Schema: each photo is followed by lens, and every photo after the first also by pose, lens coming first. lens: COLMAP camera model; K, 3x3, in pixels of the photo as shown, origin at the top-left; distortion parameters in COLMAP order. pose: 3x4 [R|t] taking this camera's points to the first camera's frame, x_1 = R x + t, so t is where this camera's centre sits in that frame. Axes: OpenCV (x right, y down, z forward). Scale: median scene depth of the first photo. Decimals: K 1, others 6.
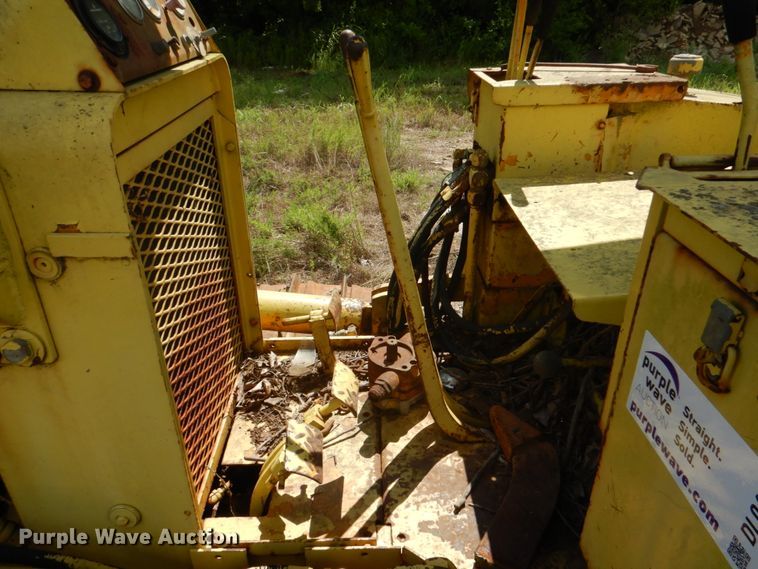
lens RADIAL K [[550.8, 0, 373.5], [0, 550.8, 284.5], [0, 0, 1]] dist [0.012390, 0.004821]
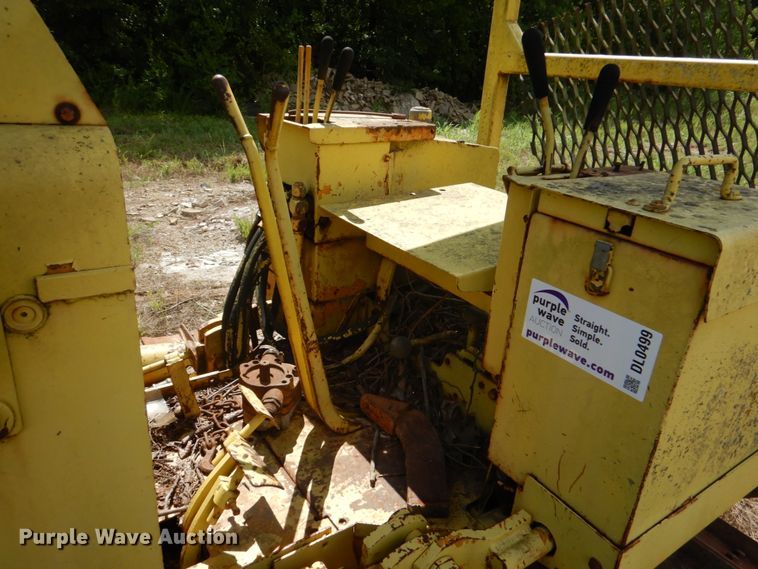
lens RADIAL K [[557.4, 0, 379.0], [0, 557.4, 284.5], [0, 0, 1]] dist [0.016375, 0.000822]
pose [[0.828365, -0.148036, 0.540275, -0.370287], [0.193787, 0.980632, -0.028425, 0.032393], [-0.525603, 0.128244, 0.841008, -0.037948]]
